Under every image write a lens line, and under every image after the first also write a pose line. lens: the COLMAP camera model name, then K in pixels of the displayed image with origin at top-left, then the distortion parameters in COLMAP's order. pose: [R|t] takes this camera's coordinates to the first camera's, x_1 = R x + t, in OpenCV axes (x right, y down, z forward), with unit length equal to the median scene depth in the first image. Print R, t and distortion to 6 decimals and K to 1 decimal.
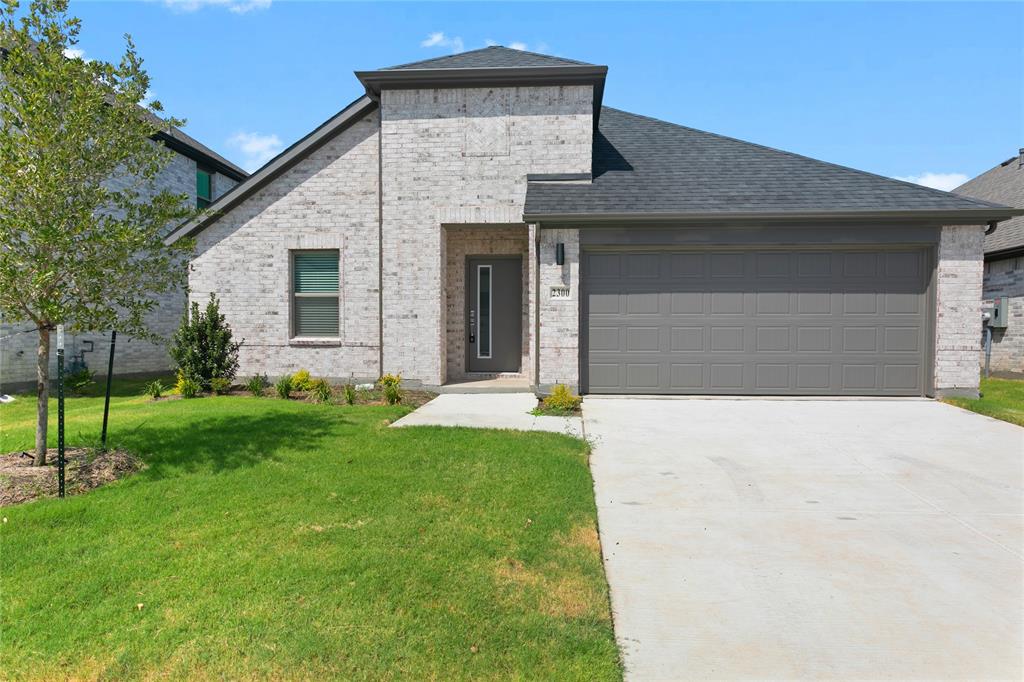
lens RADIAL K [[649.2, 0, 513.6], [0, 649.2, 340.8], [0, 0, 1]] dist [0.006239, 0.001026]
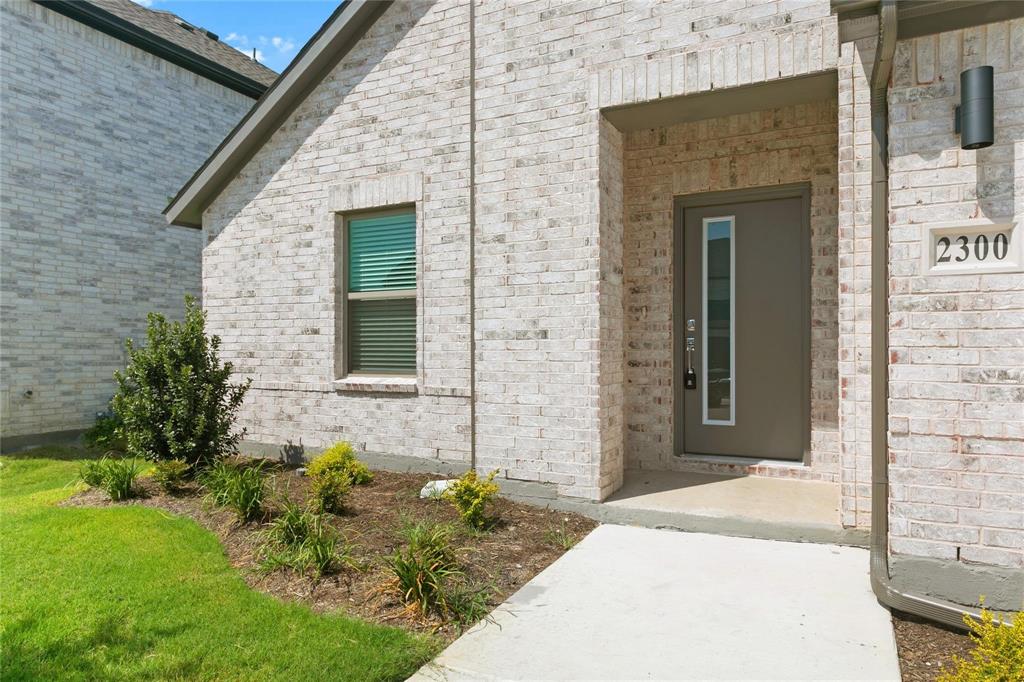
lens RADIAL K [[651.5, 0, 512.3], [0, 651.5, 350.6], [0, 0, 1]] dist [0.002647, 0.000806]
pose [[0.926233, -0.004409, -0.376926, -0.007505], [0.002094, 0.999976, -0.006551, -0.022638], [0.376946, 0.005278, 0.926220, 0.558472]]
